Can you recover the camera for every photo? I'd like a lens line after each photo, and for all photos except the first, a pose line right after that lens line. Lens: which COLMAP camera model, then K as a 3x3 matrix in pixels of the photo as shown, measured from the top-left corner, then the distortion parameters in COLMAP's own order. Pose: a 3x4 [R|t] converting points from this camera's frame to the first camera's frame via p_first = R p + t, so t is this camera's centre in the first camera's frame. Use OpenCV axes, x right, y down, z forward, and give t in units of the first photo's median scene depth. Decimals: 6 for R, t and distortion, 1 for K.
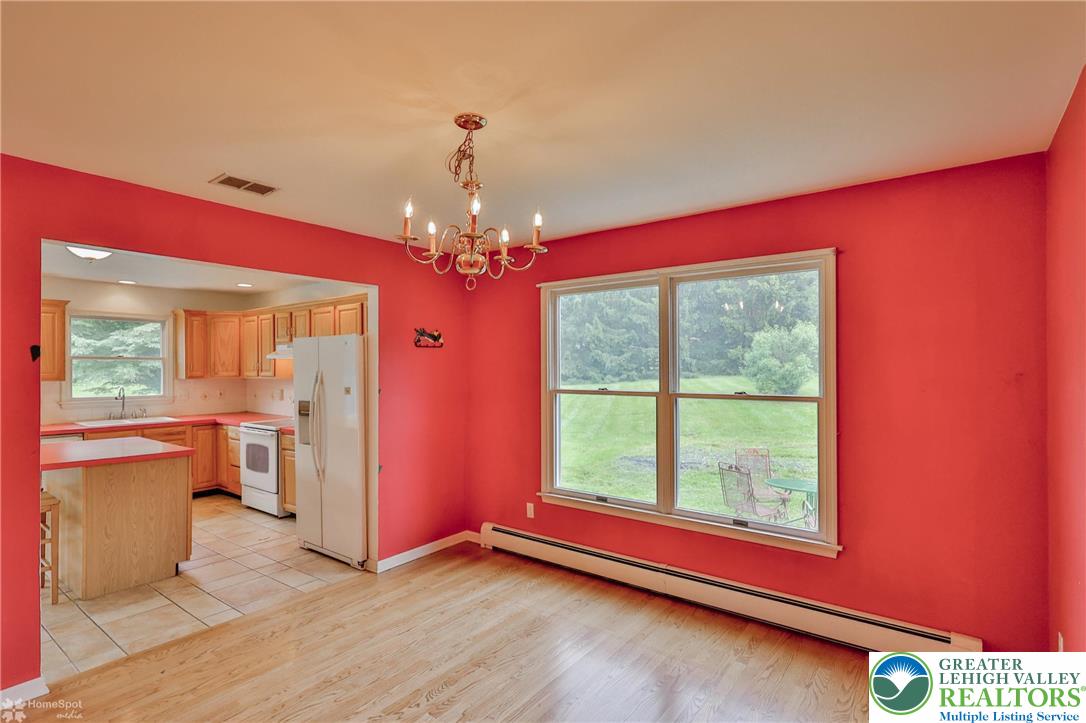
lens RADIAL K [[537.0, 0, 535.8], [0, 537.0, 366.5], [0, 0, 1]] dist [-0.000102, 0.000381]
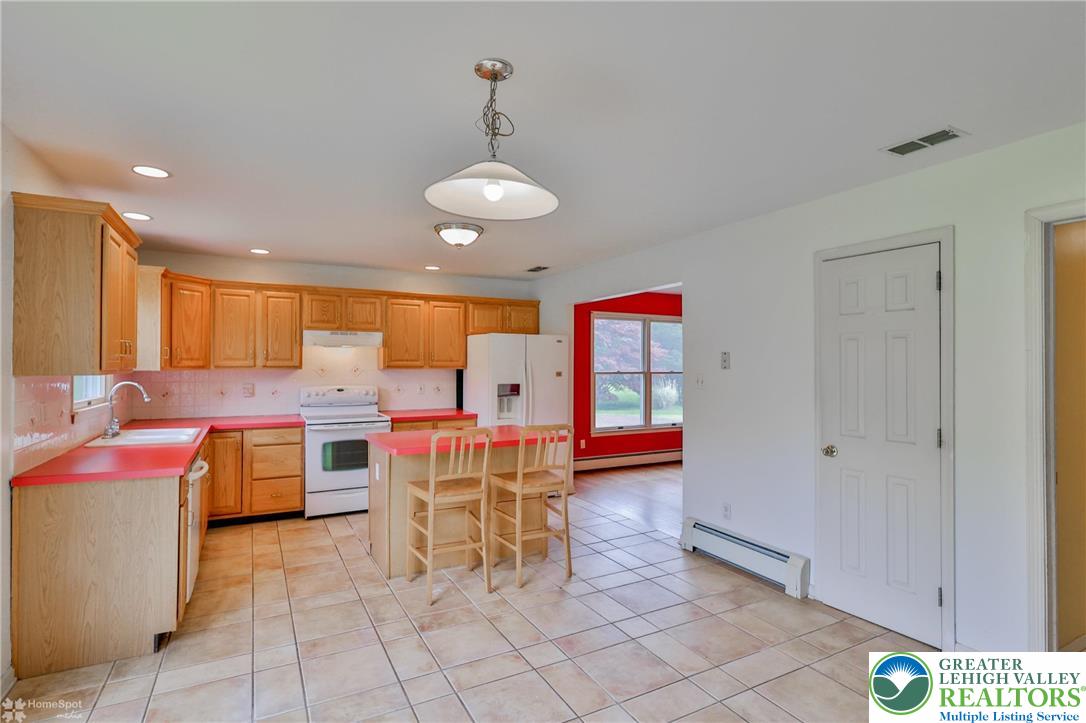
lens RADIAL K [[537.0, 0, 539.5], [0, 537.0, 362.4], [0, 0, 1]] dist [-0.000102, 0.000381]
pose [[0.405489, 0.005929, 0.914081, -1.644601], [-0.006490, 0.999972, -0.003607, 0.018648], [-0.914077, -0.004469, 0.405516, 0.449706]]
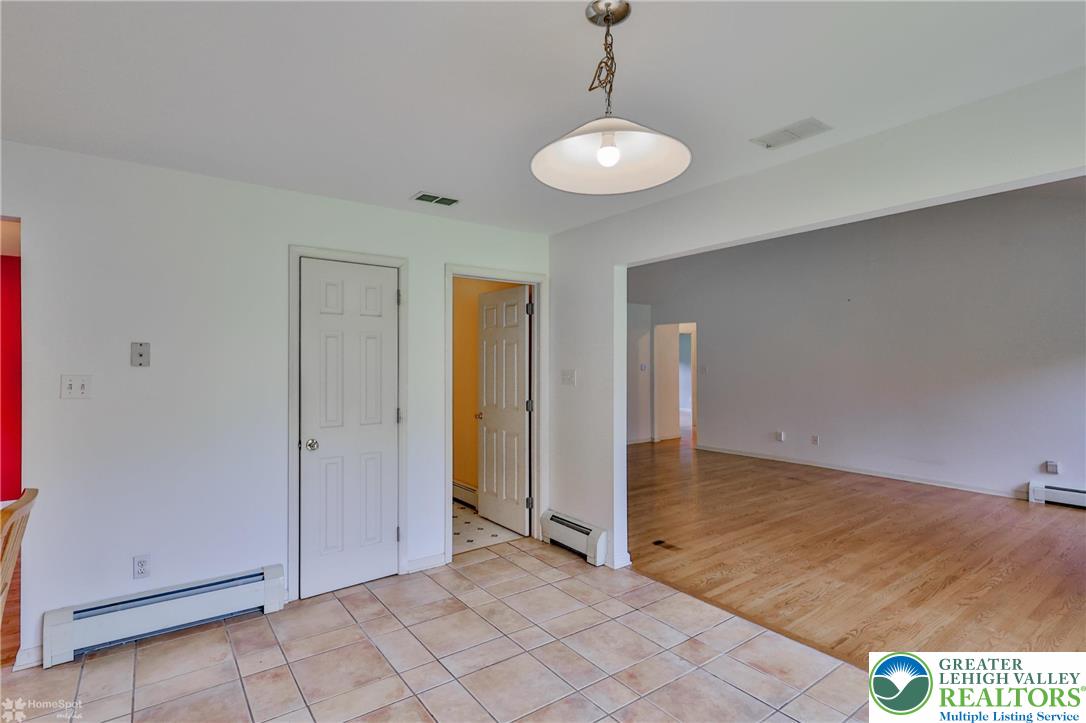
lens RADIAL K [[537.0, 0, 539.2], [0, 537.0, 360.9], [0, 0, 1]] dist [-0.000102, 0.000381]
pose [[-0.962156, 0.002851, 0.272485, -1.307830], [0.001369, 0.999983, -0.005627, 0.022238], [-0.272497, -0.005040, -0.962143, 1.044590]]
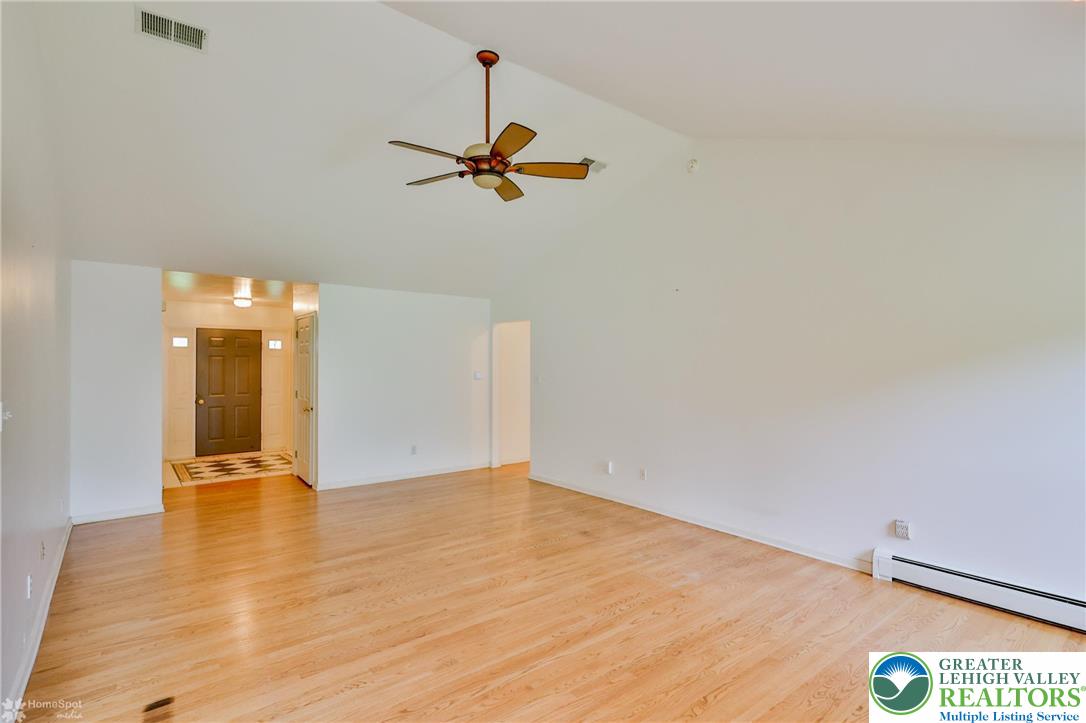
lens RADIAL K [[537.0, 0, 549.3], [0, 537.0, 362.3], [0, 0, 1]] dist [-0.000102, 0.000381]
pose [[-0.972992, 0.001156, 0.230837, -1.783663], [-0.000356, 0.999979, -0.006507, 0.001682], [-0.230840, -0.006414, -0.972971, 0.460984]]
